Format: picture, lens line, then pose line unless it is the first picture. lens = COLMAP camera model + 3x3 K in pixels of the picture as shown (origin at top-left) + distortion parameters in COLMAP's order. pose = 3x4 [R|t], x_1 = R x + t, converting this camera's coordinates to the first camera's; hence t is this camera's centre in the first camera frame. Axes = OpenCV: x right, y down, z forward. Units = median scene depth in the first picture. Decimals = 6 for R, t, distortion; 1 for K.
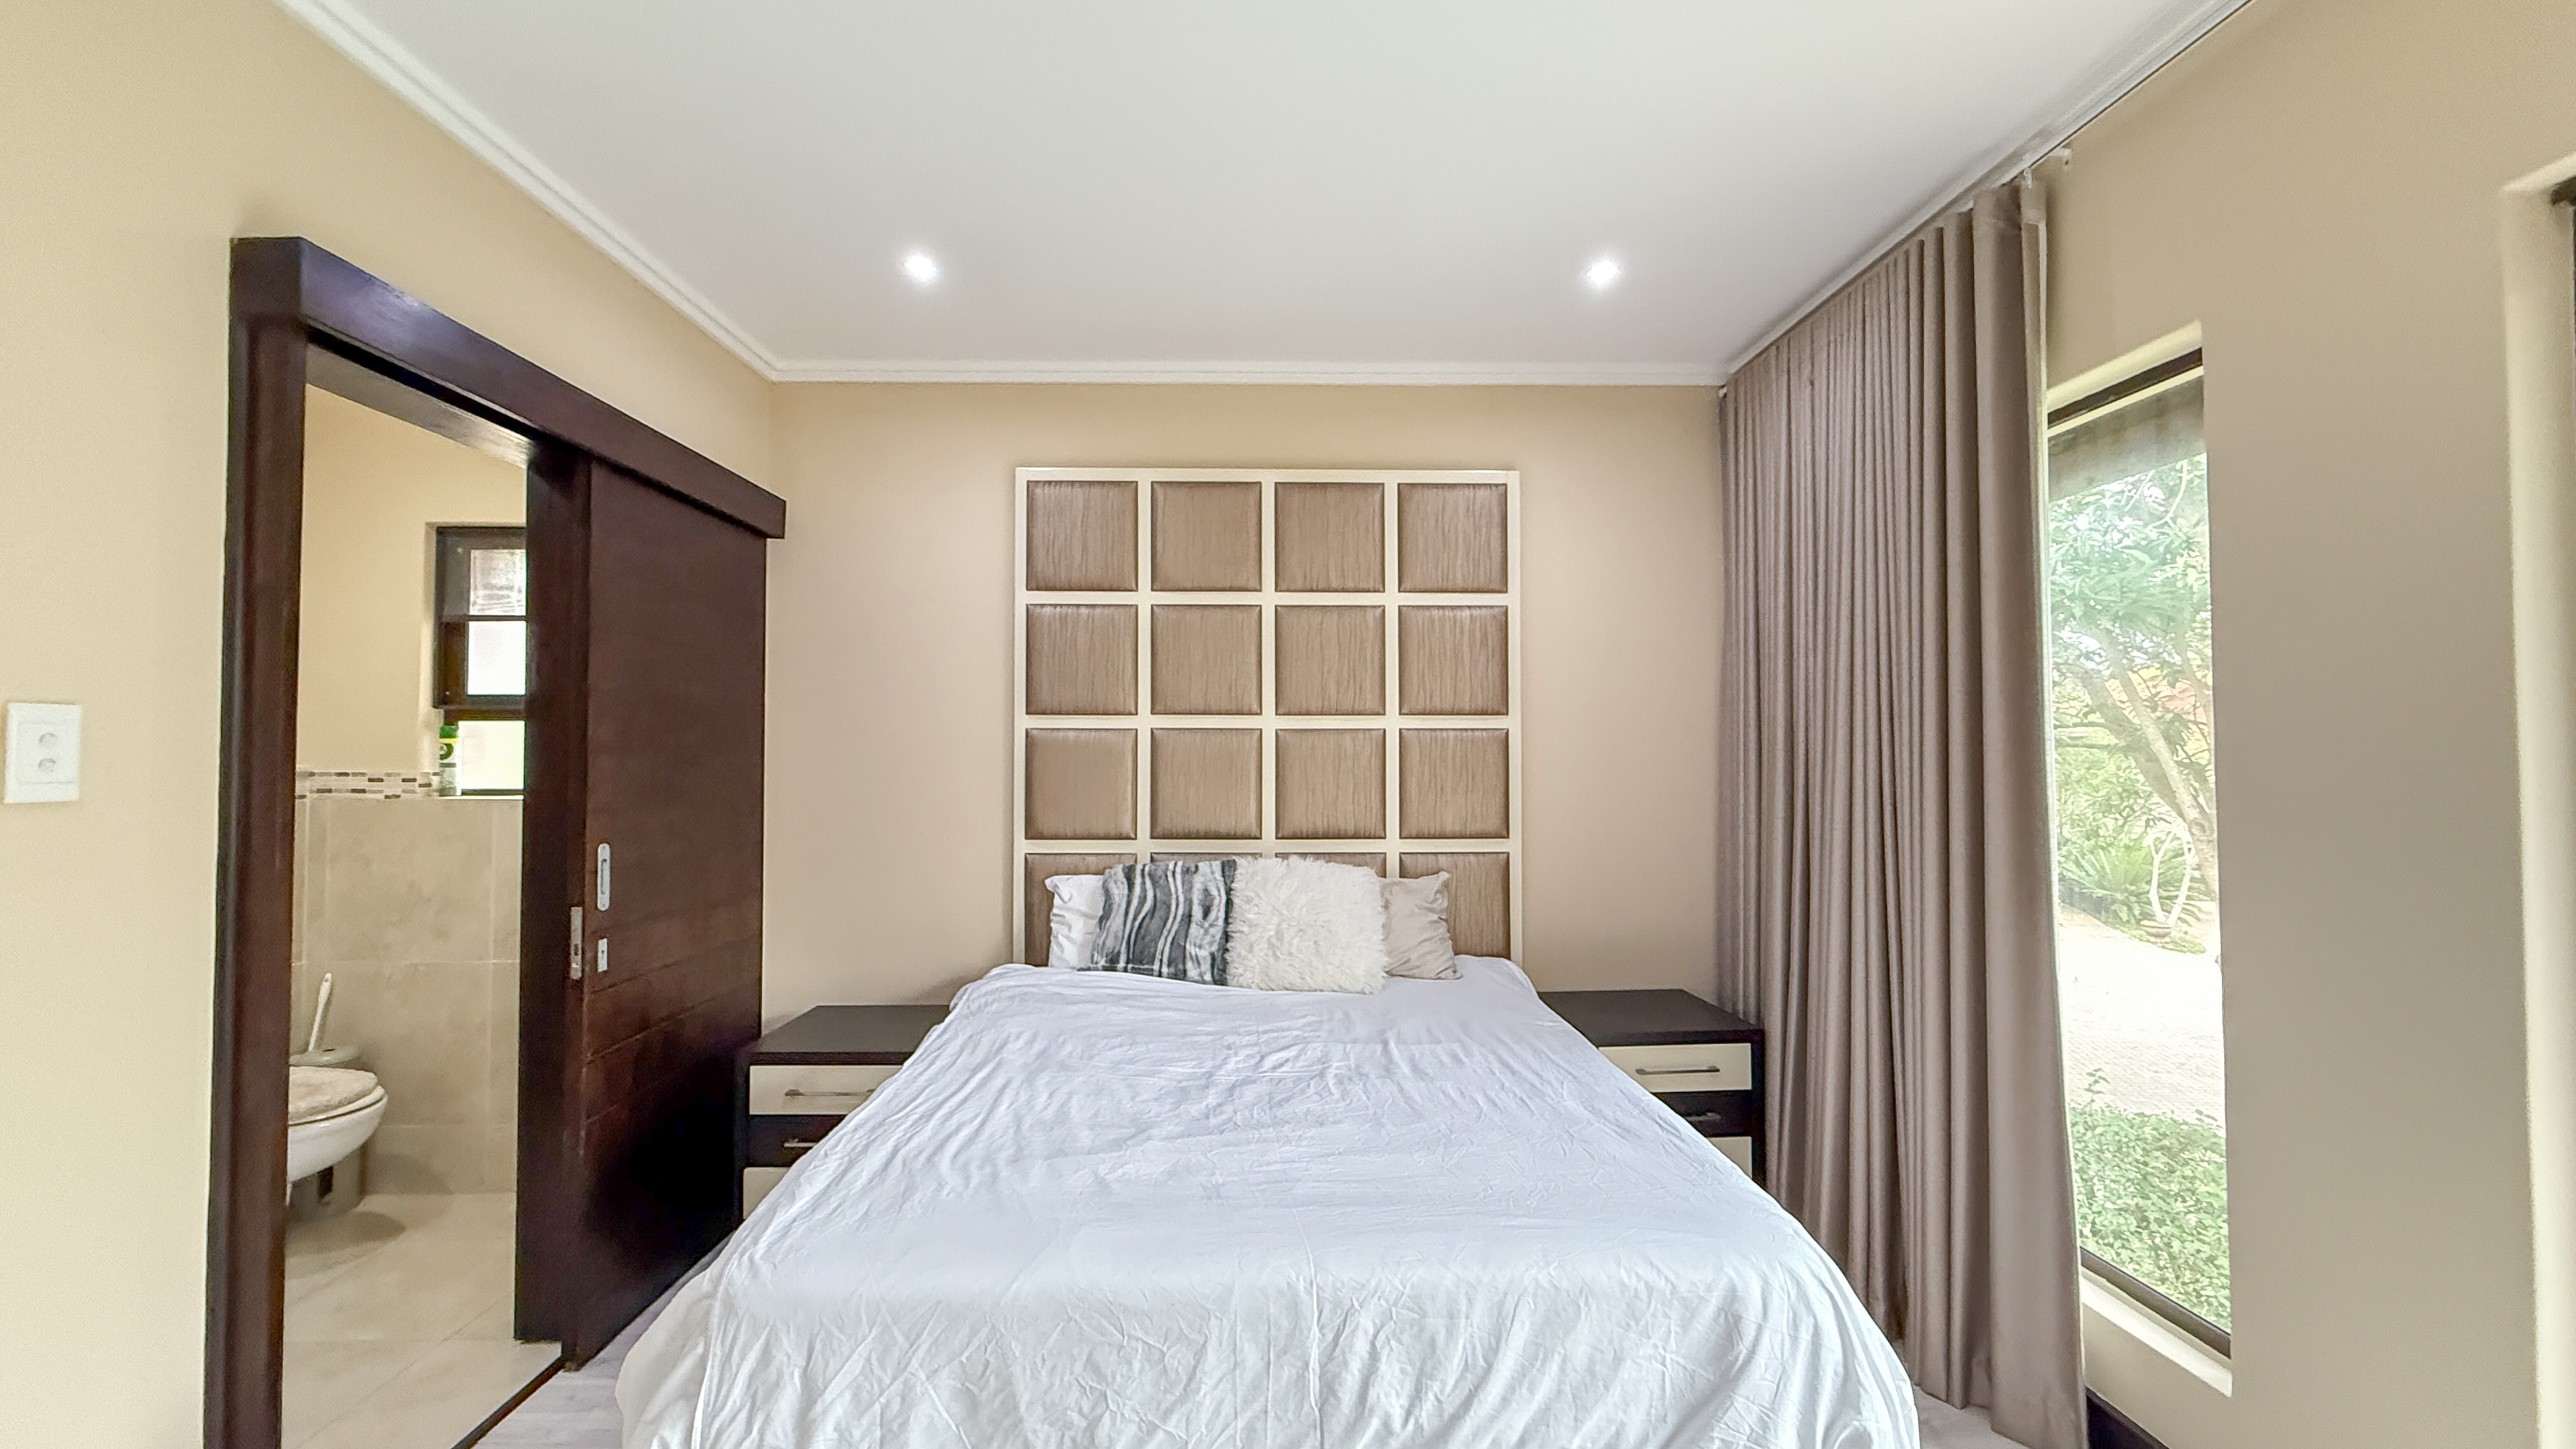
lens RADIAL K [[1028.0, 0, 1280.9], [0, 1028.0, 737.6], [0, 0, 1]] dist [0.000061, -0.000122]
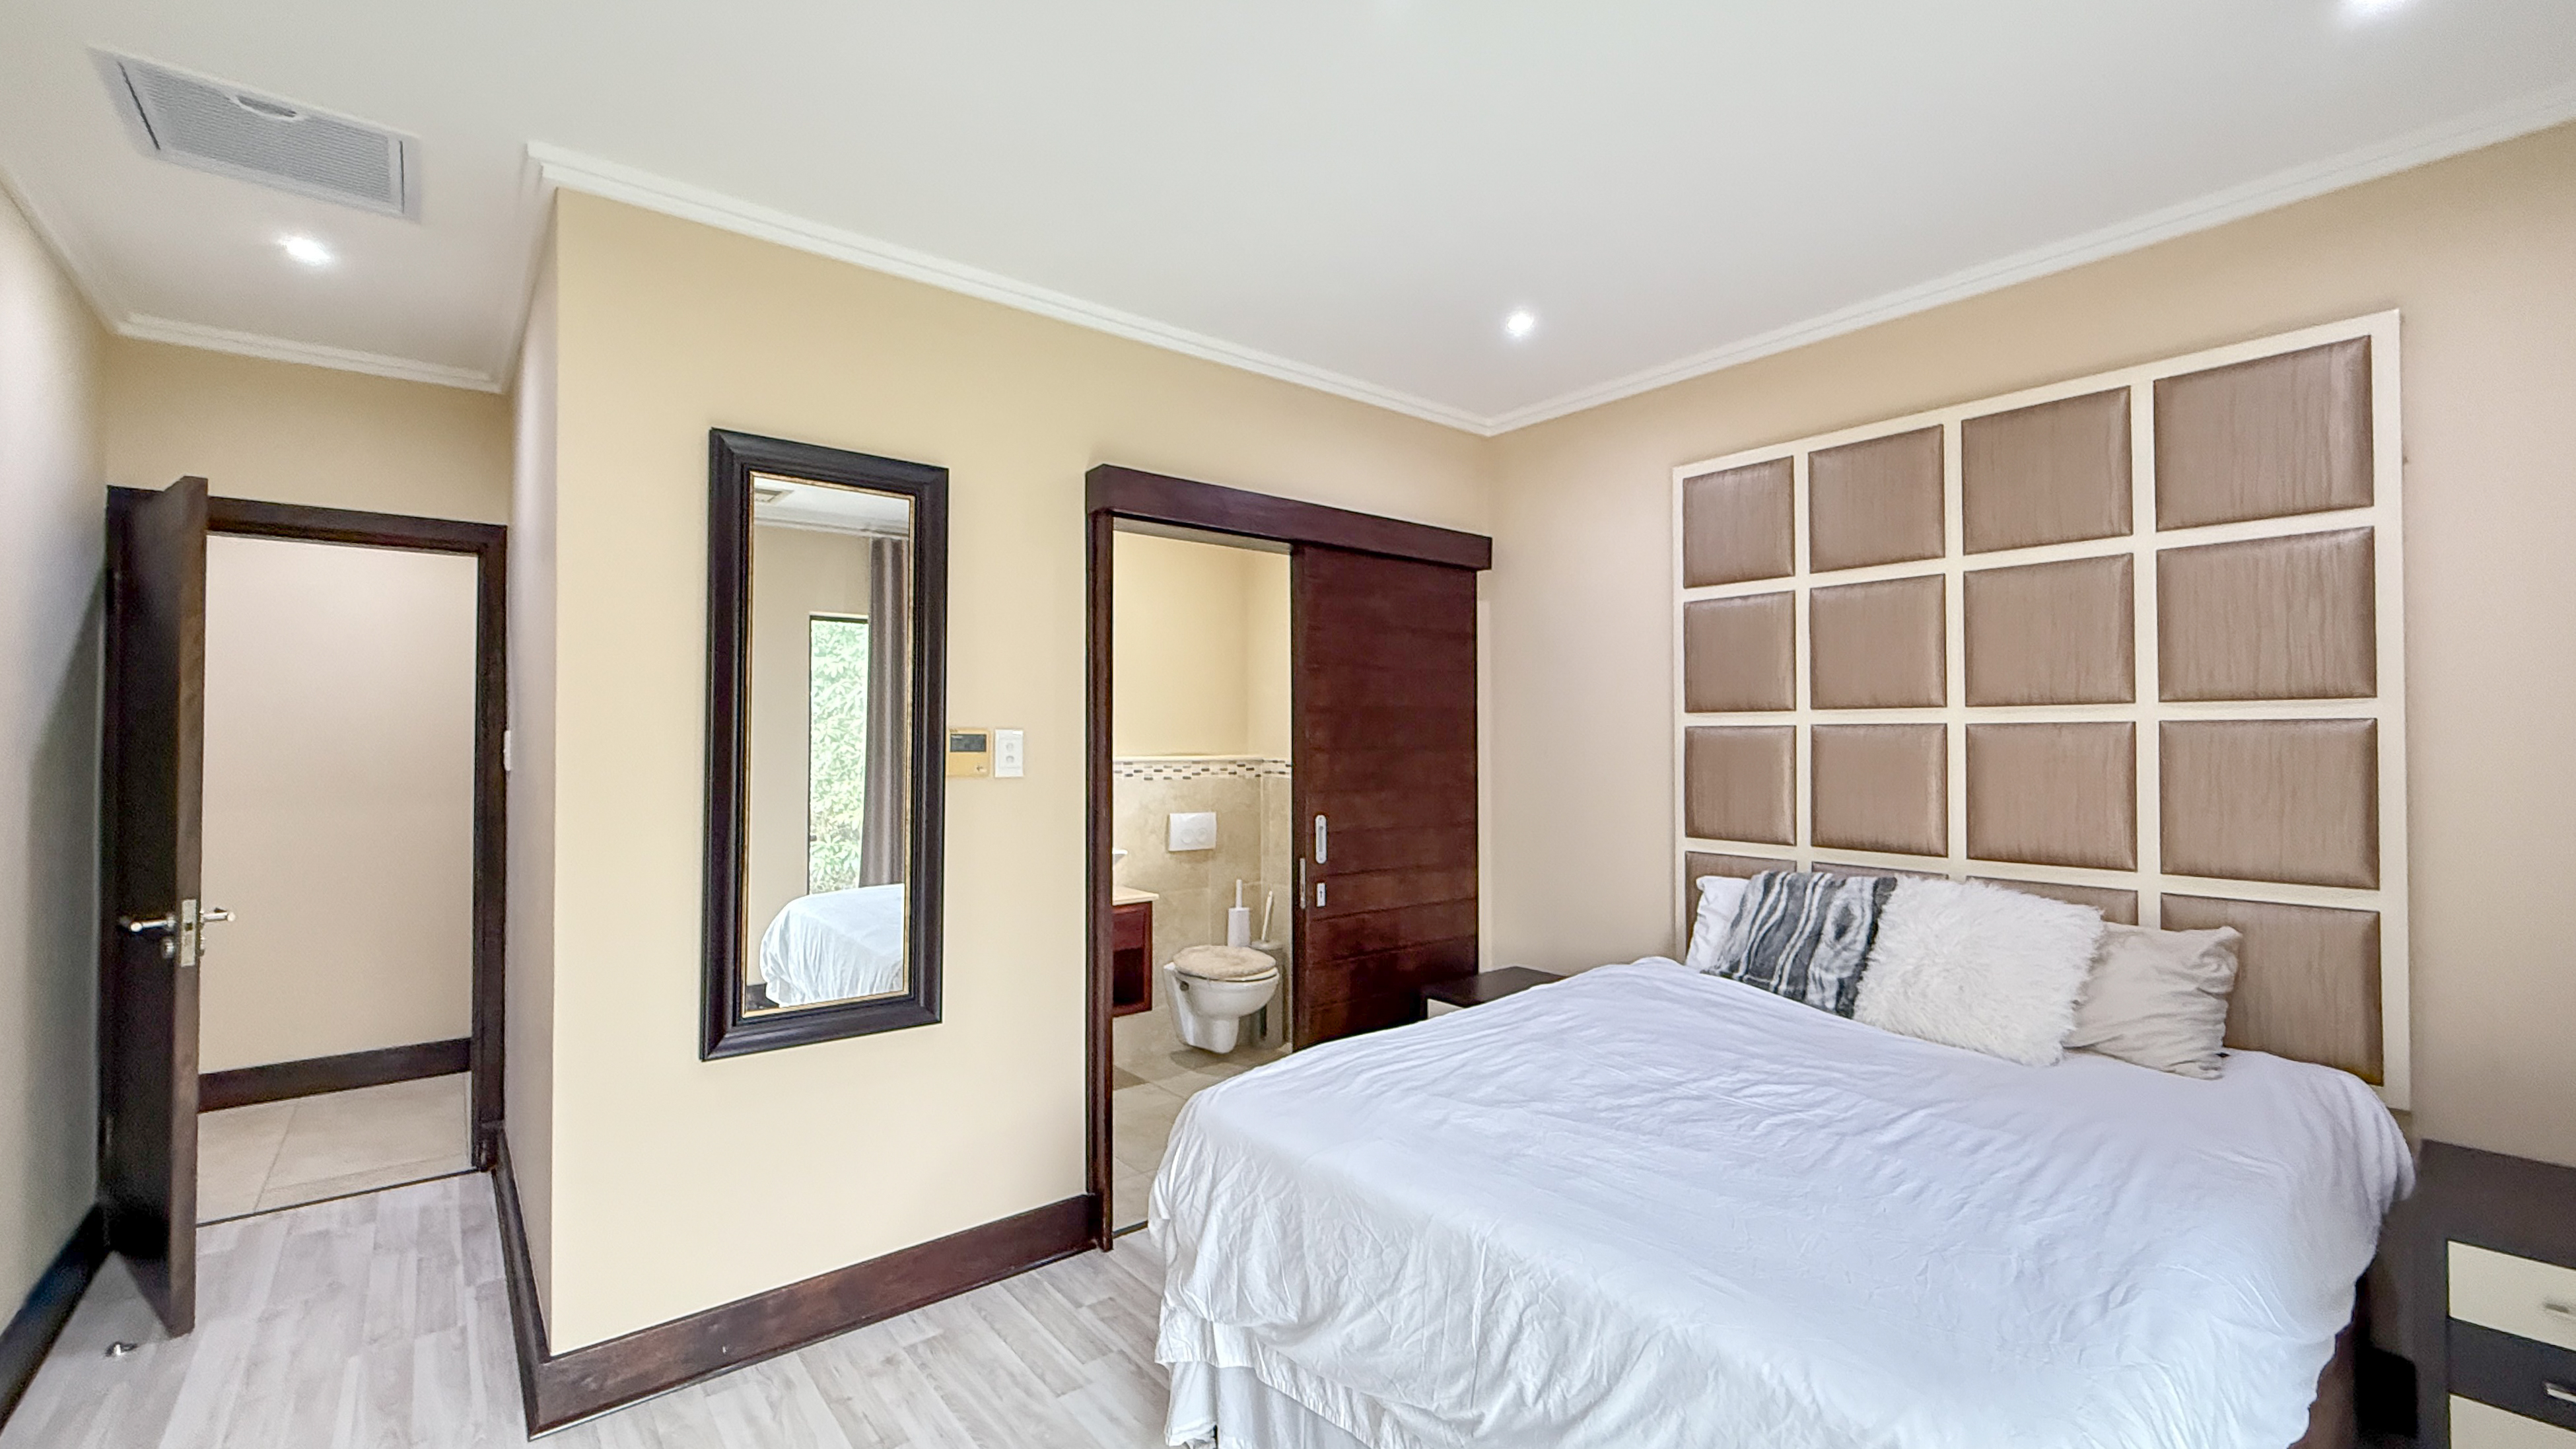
lens RADIAL K [[1028.1, 0, 1242.0], [0, 1028.1, 738.2], [0, 0, 1]] dist [0.000061, -0.000122]
pose [[0.603427, -0.003204, -0.797412, 0.333399], [0.012753, 0.999903, 0.005633, -0.009705], [0.797316, -0.013568, 0.603409, 0.056539]]
